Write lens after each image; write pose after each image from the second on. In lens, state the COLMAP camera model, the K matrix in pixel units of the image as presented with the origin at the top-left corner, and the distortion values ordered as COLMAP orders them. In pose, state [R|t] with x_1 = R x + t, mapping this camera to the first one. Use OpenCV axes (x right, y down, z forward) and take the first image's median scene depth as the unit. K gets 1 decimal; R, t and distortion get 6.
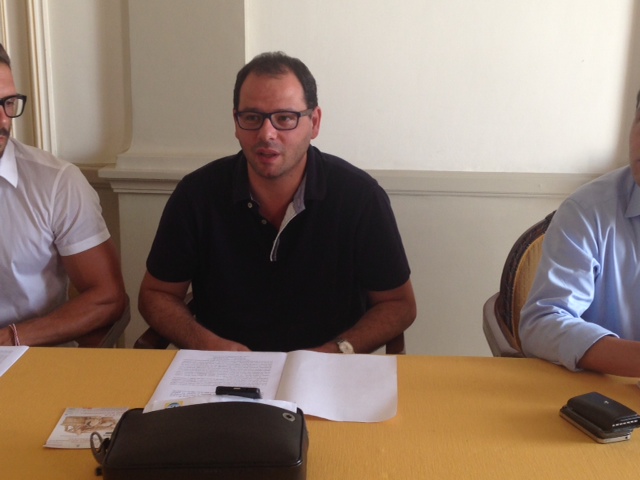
lens RADIAL K [[943.2, 0, 320.0], [0, 943.2, 240.0], [0, 0, 1]] dist [0.067614, 0.096327]
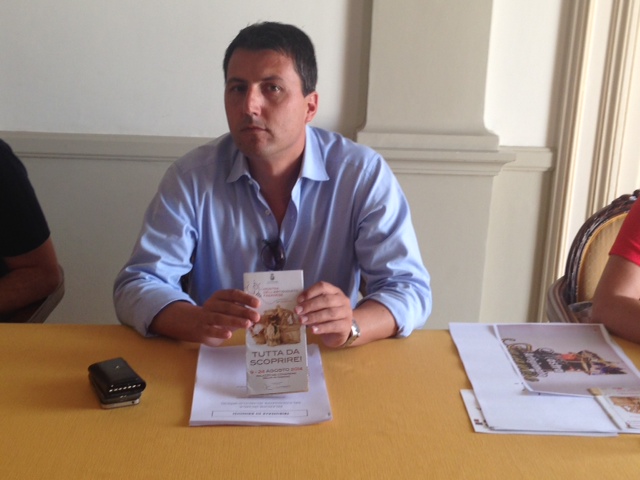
lens RADIAL K [[953.6, 0, 320.0], [0, 953.6, 240.0], [0, 0, 1]] dist [0.061483, 0.091385]
pose [[0.991319, 0.004696, 0.131395, 0.295721], [-0.008704, 0.999514, 0.029944, 0.005522], [-0.131190, -0.030827, 0.990878, -0.004002]]
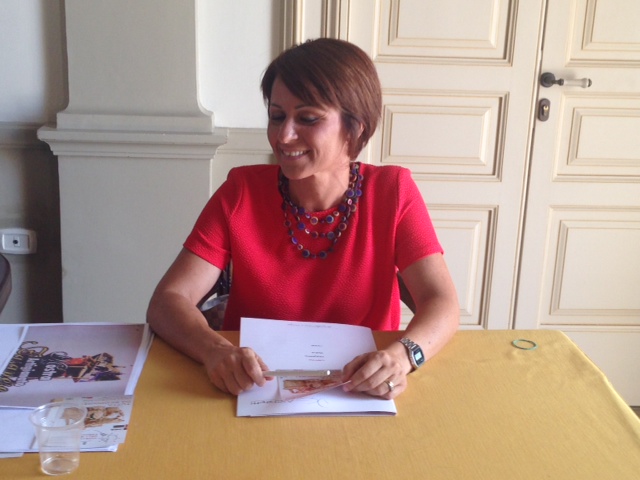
lens RADIAL K [[943.2, 0, 320.0], [0, 943.2, 240.0], [0, 0, 1]] dist [0.067614, 0.096327]
pose [[0.989073, -0.008499, 0.147182, 0.672489], [0.001014, 0.998705, 0.050862, -0.002605], [-0.147424, -0.050157, 0.987801, 0.025781]]
